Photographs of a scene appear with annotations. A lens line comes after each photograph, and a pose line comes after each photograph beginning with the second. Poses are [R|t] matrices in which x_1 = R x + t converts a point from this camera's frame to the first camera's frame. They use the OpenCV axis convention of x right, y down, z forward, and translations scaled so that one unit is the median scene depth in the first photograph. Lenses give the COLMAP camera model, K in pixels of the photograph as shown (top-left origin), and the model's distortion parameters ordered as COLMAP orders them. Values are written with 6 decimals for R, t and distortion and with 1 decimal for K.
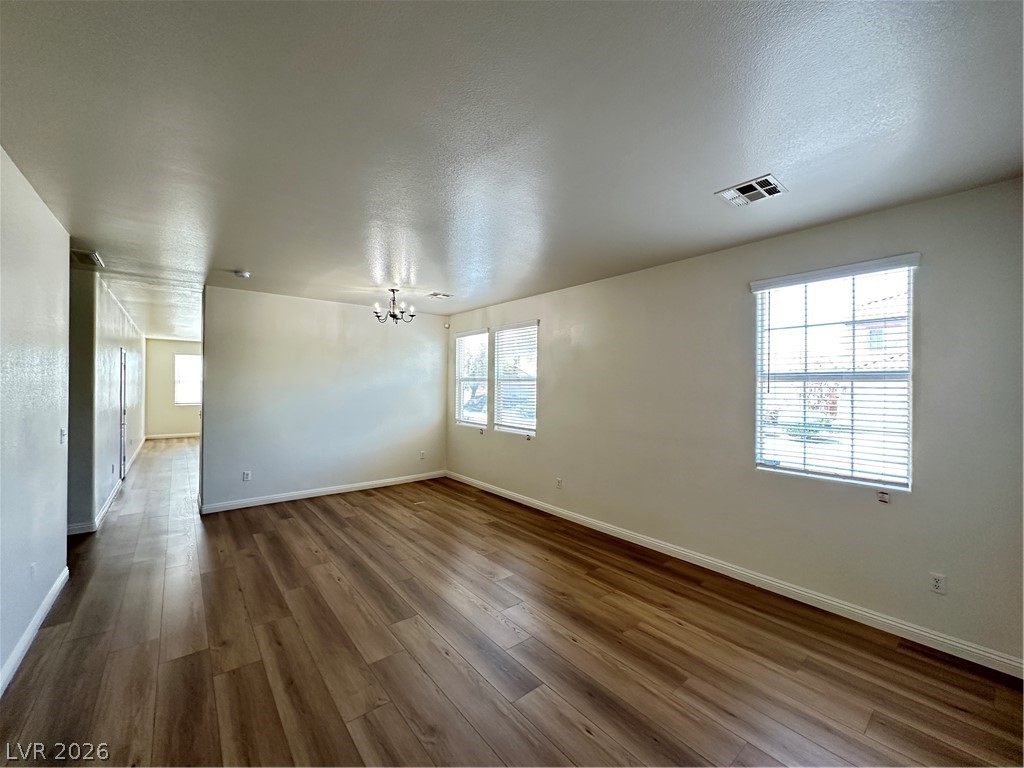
lens RADIAL K [[409.6, 0, 512.0], [0, 409.6, 384.0], [0, 0, 1]] dist [-0.001912, 0.000581]
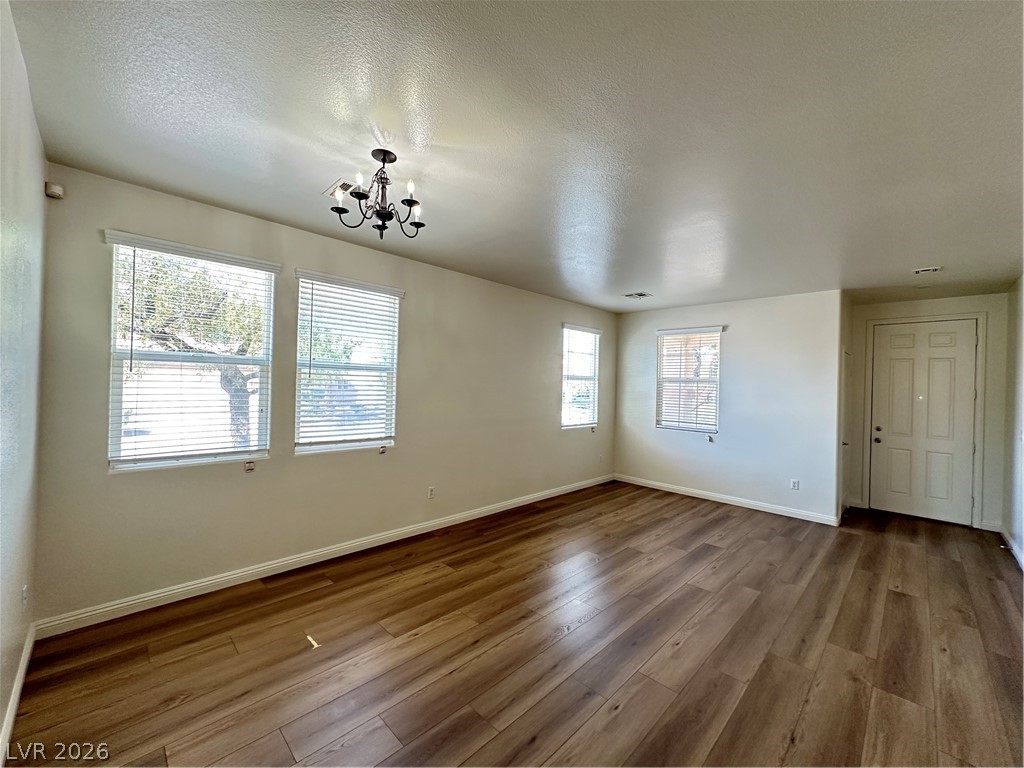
lens RADIAL K [[409.6, 0, 512.0], [0, 409.6, 384.0], [0, 0, 1]] dist [-0.001912, 0.000581]
pose [[-0.103571, -0.010930, 0.994562, -0.890626], [-0.030027, 0.999518, 0.007857, 0.004010], [-0.994169, -0.029050, -0.103850, 1.095820]]
